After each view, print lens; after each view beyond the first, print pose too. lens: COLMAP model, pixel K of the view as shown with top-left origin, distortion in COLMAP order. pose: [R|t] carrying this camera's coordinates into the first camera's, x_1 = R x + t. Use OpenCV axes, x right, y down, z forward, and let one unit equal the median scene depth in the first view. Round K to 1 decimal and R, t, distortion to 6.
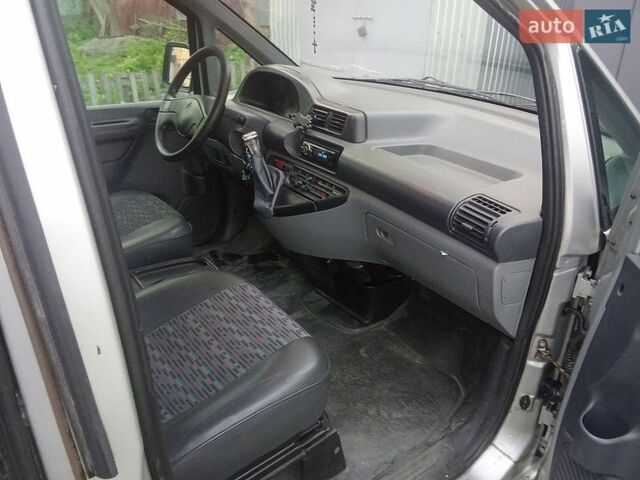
lens RADIAL K [[509.5, 0, 336.6], [0, 509.5, 240.3], [0, 0, 1]] dist [0.125378, -0.196465]
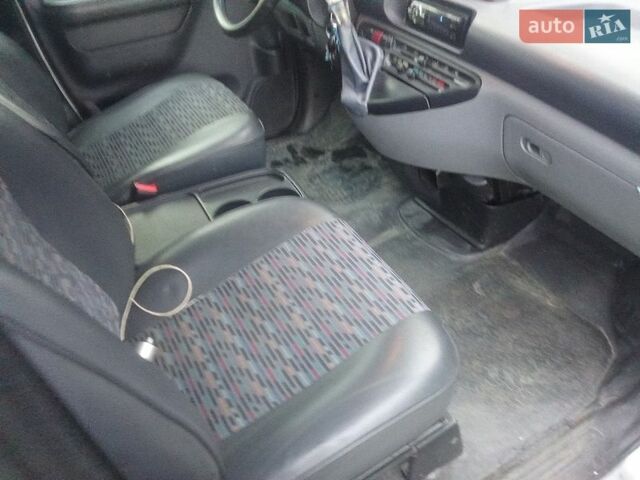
lens RADIAL K [[509.5, 0, 336.6], [0, 509.5, 240.3], [0, 0, 1]] dist [0.125378, -0.196465]
pose [[0.988830, 0.033884, -0.145147, -0.054257], [0.004637, 0.966352, 0.257181, -0.062956], [0.148977, -0.254981, 0.955401, 0.233218]]
